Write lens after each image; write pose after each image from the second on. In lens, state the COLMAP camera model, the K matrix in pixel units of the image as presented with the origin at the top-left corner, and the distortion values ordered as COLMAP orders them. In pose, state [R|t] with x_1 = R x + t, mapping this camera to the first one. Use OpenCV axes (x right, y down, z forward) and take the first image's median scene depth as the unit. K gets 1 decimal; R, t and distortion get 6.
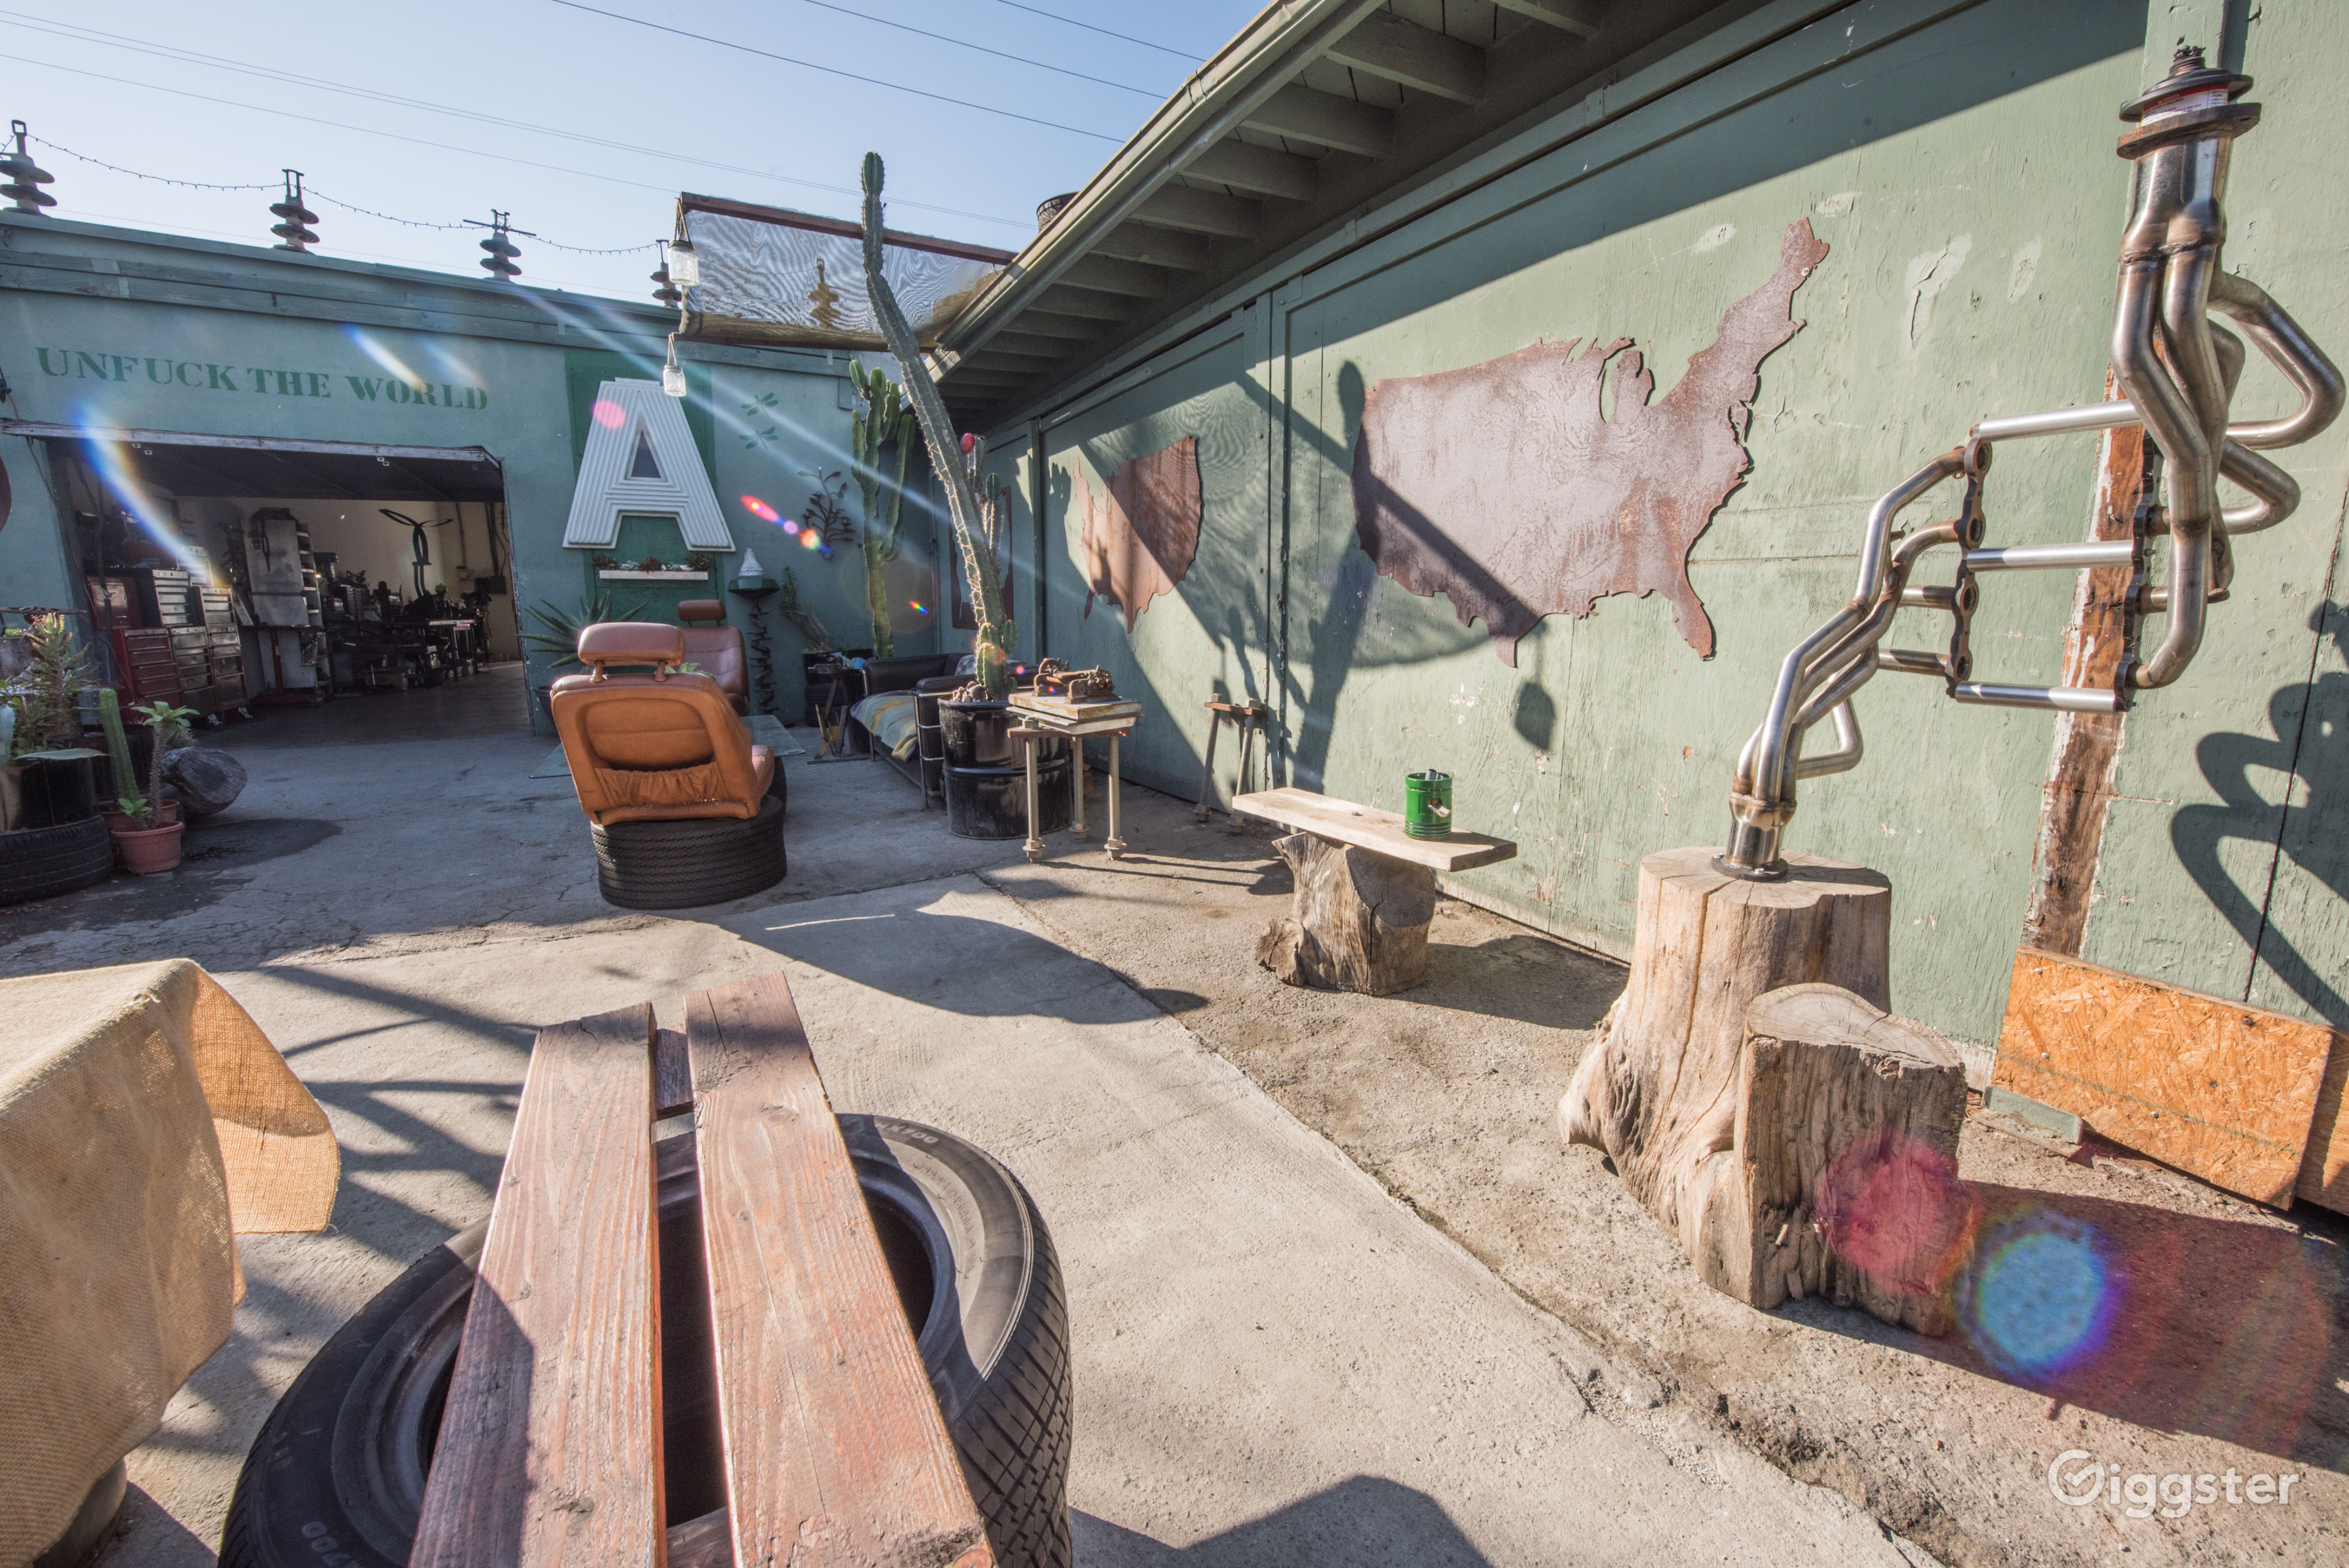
lens RADIAL K [[944.0, 0, 1185.4], [0, 944.0, 773.2], [0, 0, 1]] dist [-0.020595, 0.000125]
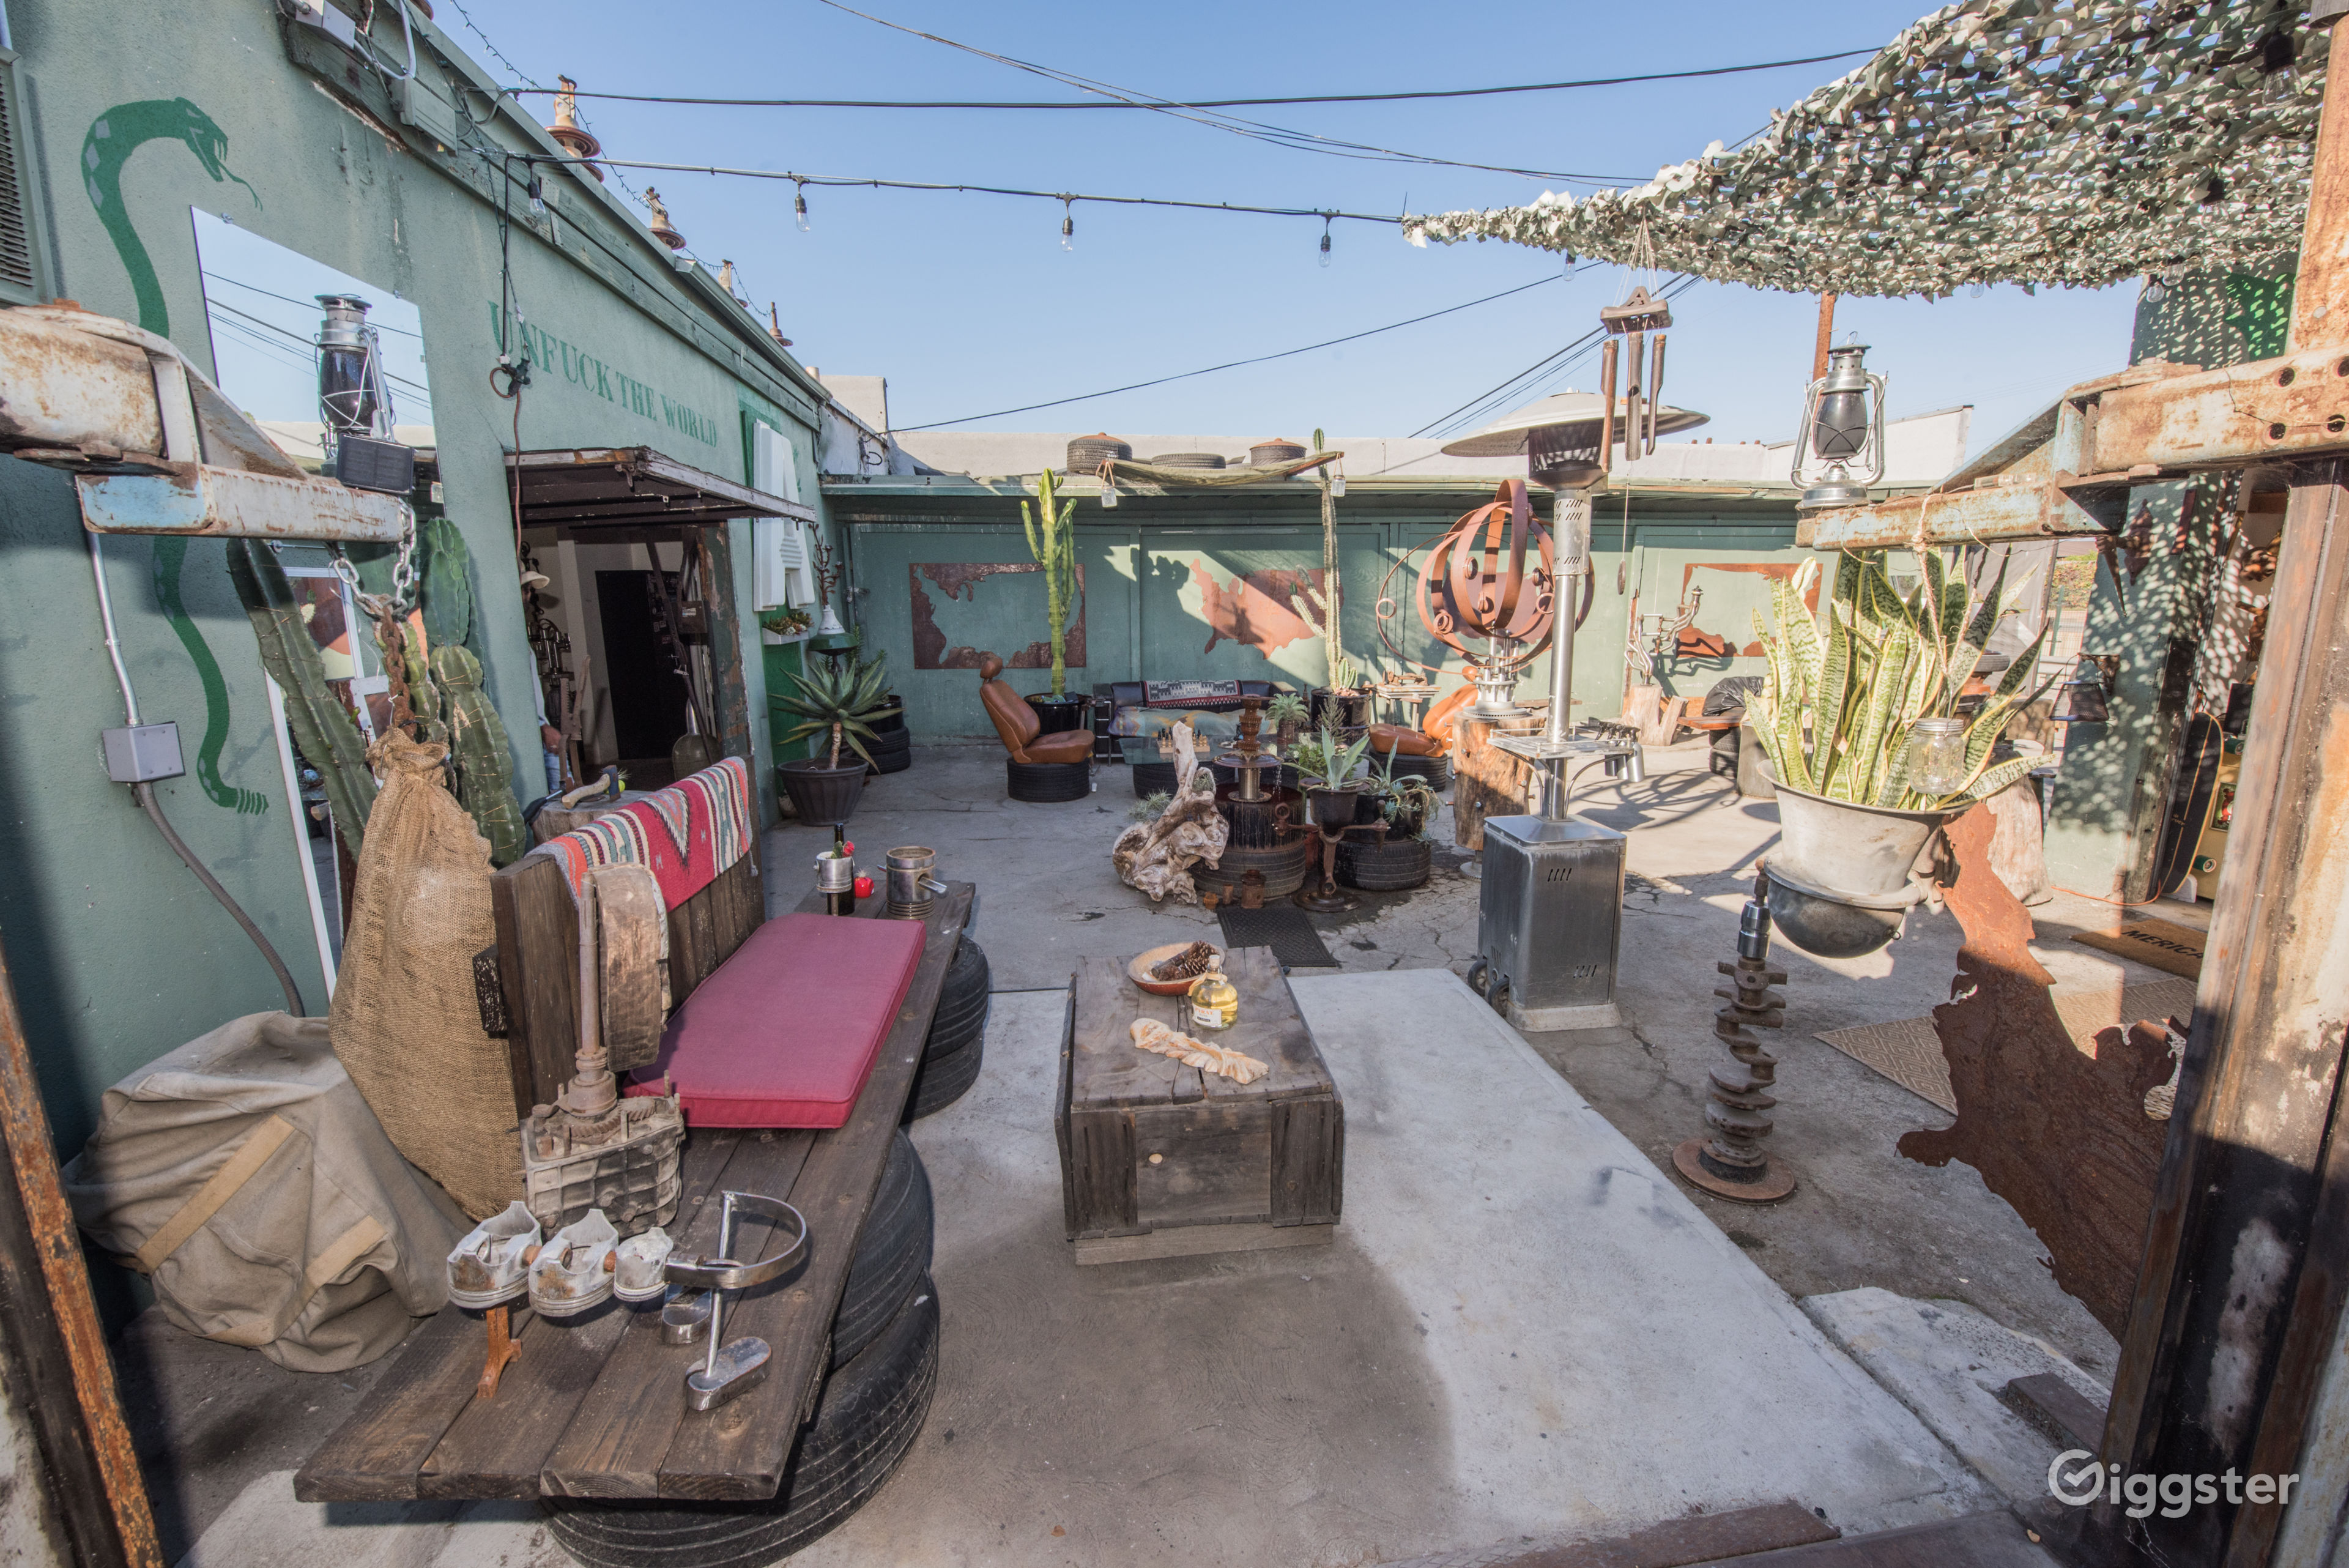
lens RADIAL K [[974.9, 0, 1201.8], [0, 974.9, 789.9], [0, 0, 1]] dist [-0.035333, 0.000061]
pose [[0.339808, -0.194596, 0.920143, -2.662669], [0.171005, 0.974836, 0.143010, -0.265578], [-0.924818, 0.108753, 0.364534, 0.600785]]
